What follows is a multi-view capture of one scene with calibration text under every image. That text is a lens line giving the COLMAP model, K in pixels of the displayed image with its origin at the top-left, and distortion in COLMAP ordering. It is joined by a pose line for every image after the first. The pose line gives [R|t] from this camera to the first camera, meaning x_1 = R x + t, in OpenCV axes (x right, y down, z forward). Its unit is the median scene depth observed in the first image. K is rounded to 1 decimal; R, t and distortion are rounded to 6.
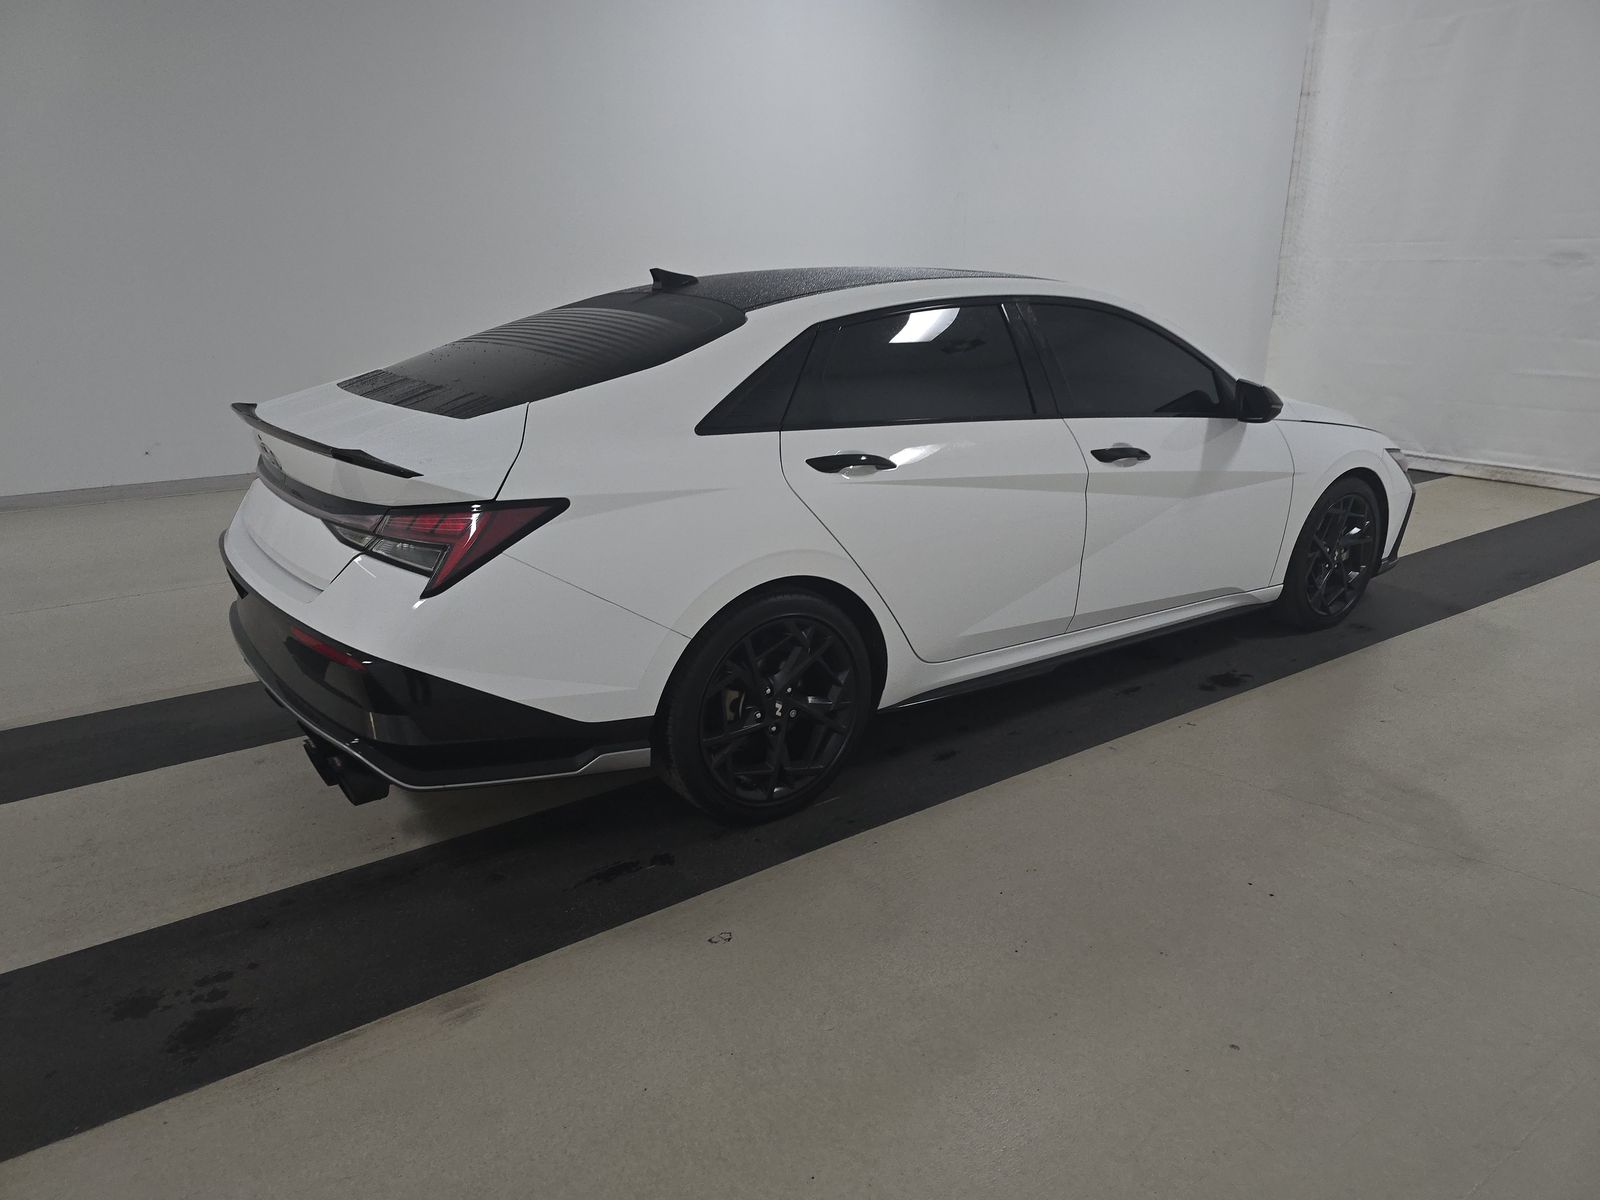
lens RADIAL K [[1073.9, 0, 802.2], [0, 1073.9, 592.7], [0, 0, 1]] dist [0.006371, -0.007090]
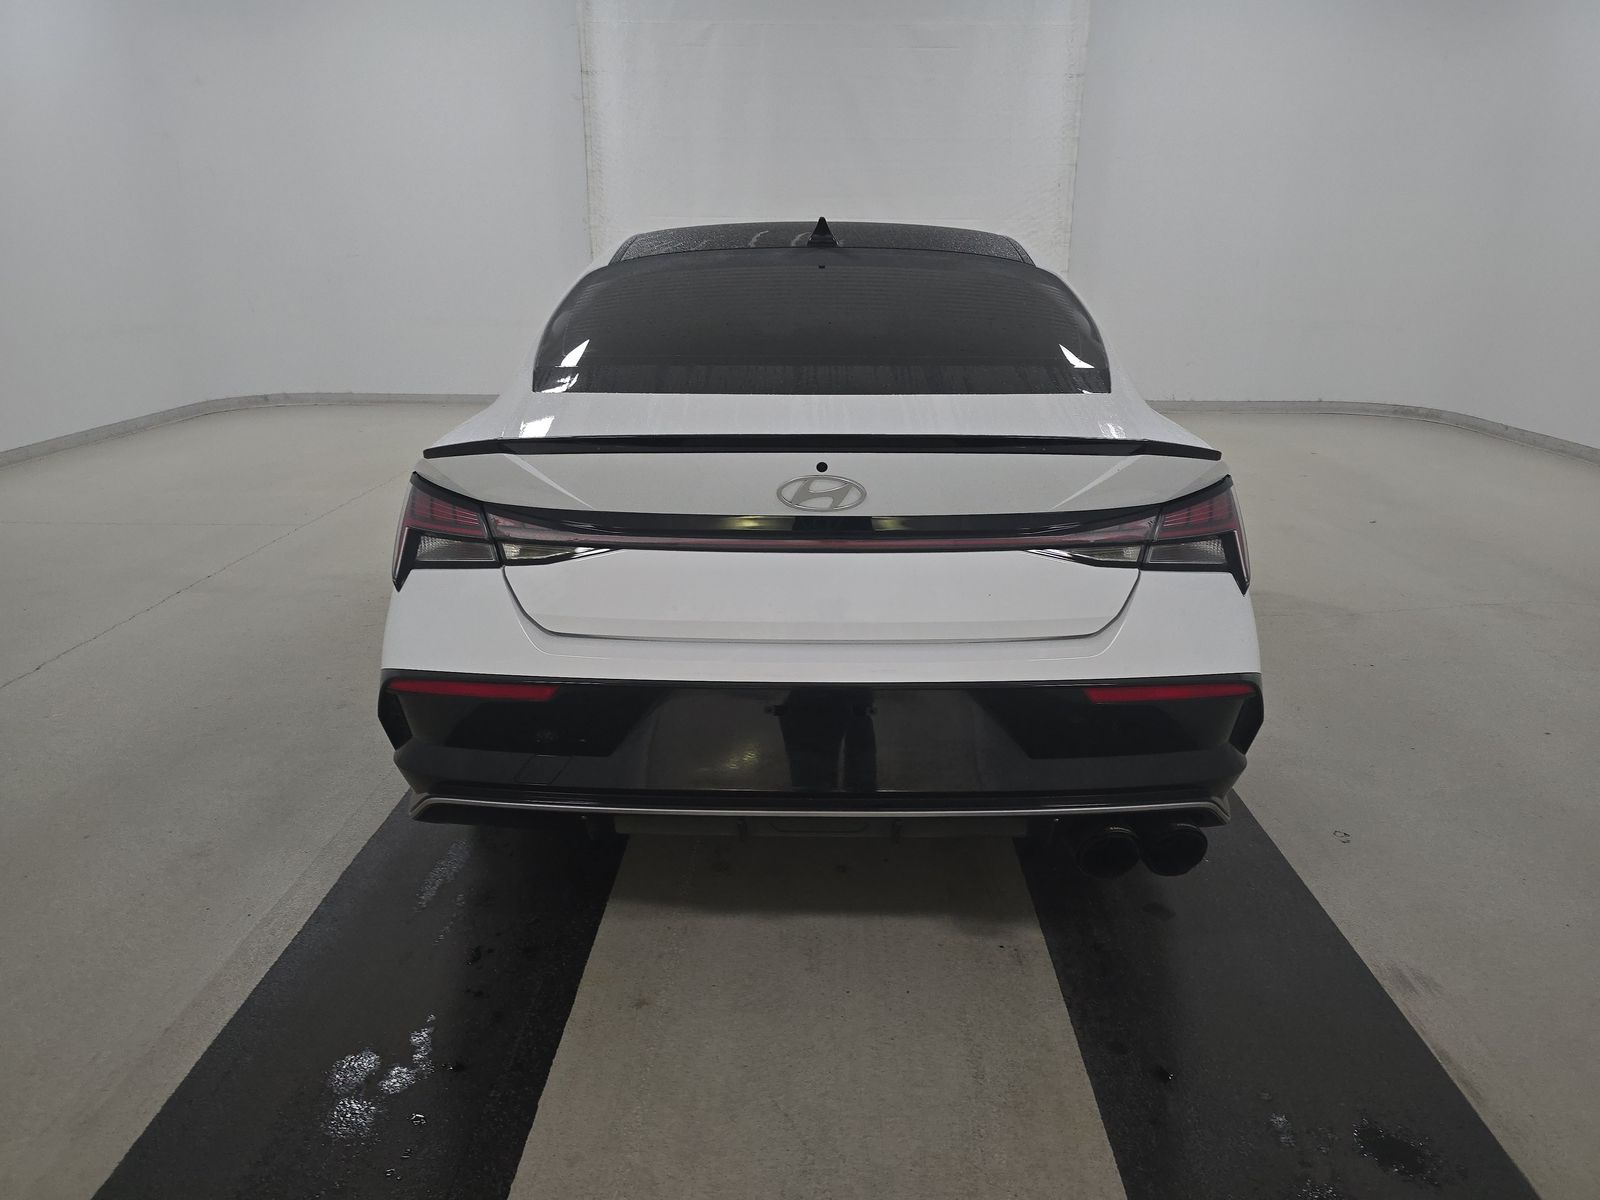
lens RADIAL K [[1073.9, 0, 805.2], [0, 1073.9, 599.9], [0, 0, 1]] dist [0.006371, -0.007090]
pose [[0.607955, -0.240897, 0.756544, -0.358622], [0.219991, 0.966663, 0.131020, -0.053369], [-0.762886, 0.086778, 0.640683, 0.211193]]
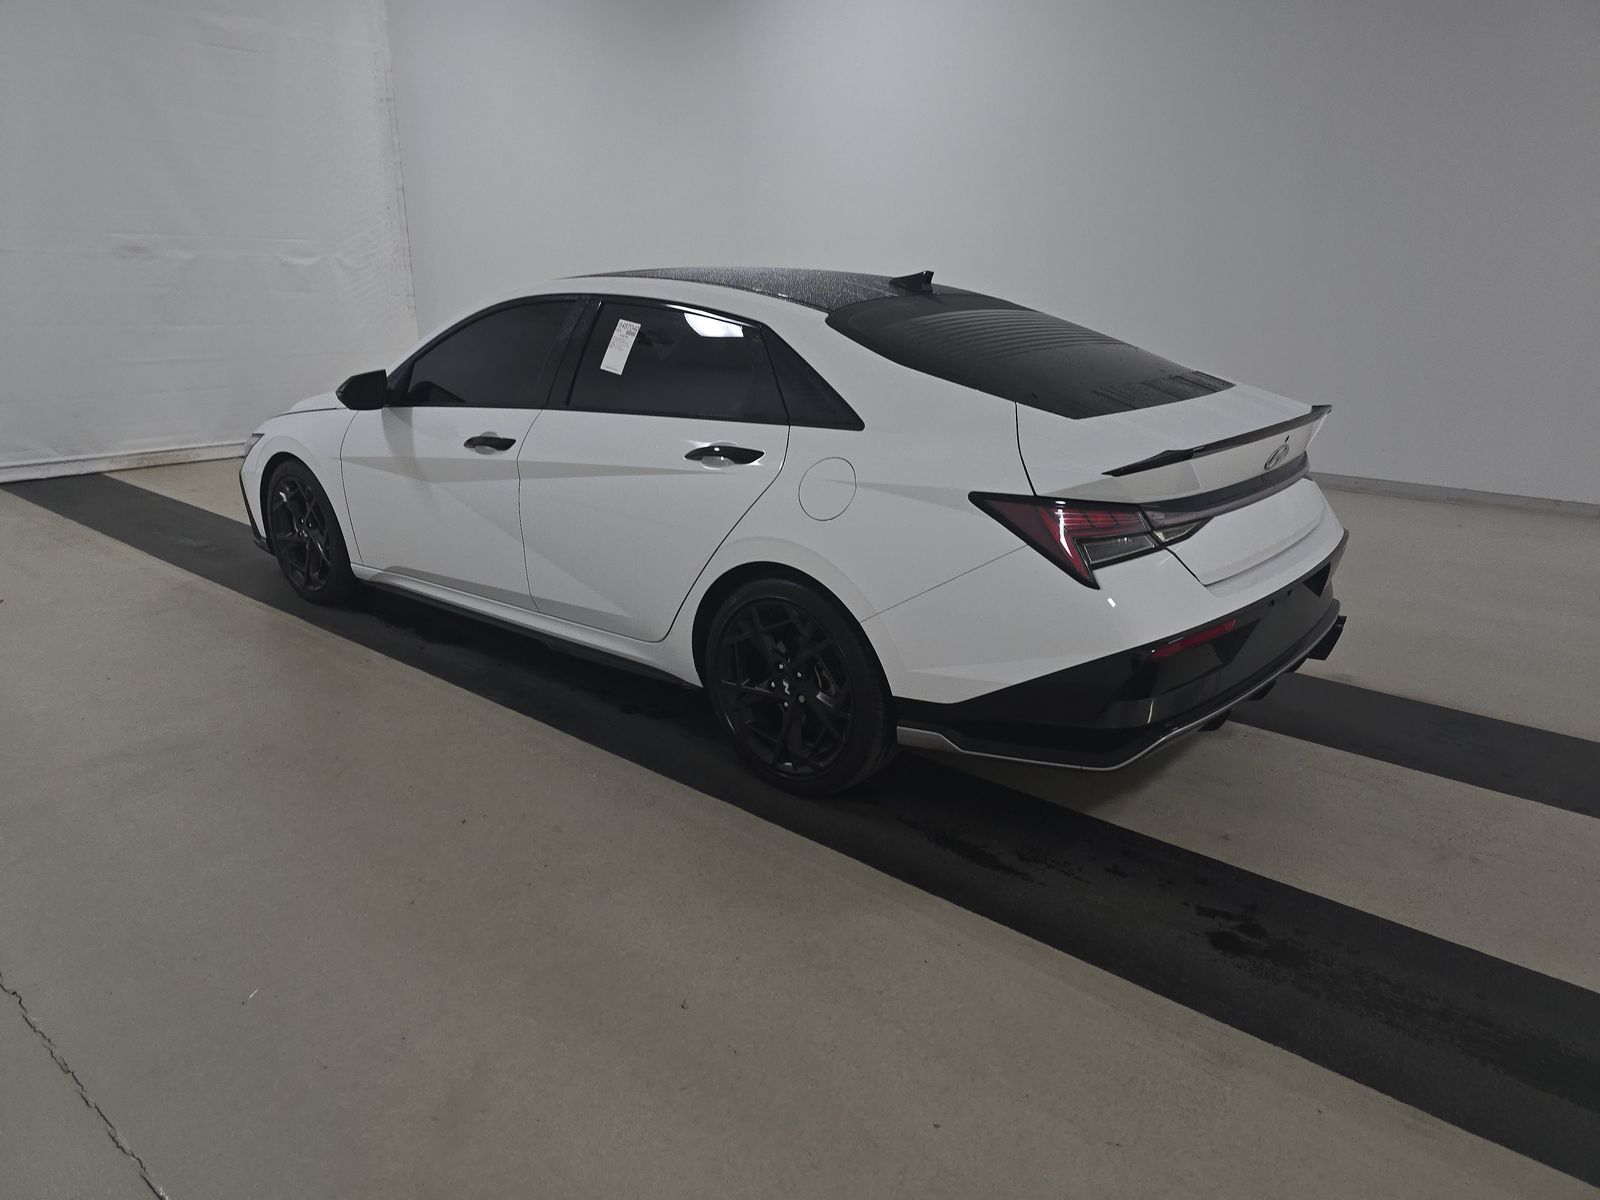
lens RADIAL K [[1073.9, 0, 797.3], [0, 1073.9, 599.9], [0, 0, 1]] dist [0.006371, -0.007090]
pose [[-0.211342, -0.286615, 0.934445, -0.507051], [0.266535, 0.902906, 0.337223, -0.176973], [-0.940369, 0.320332, -0.114429, 0.592684]]
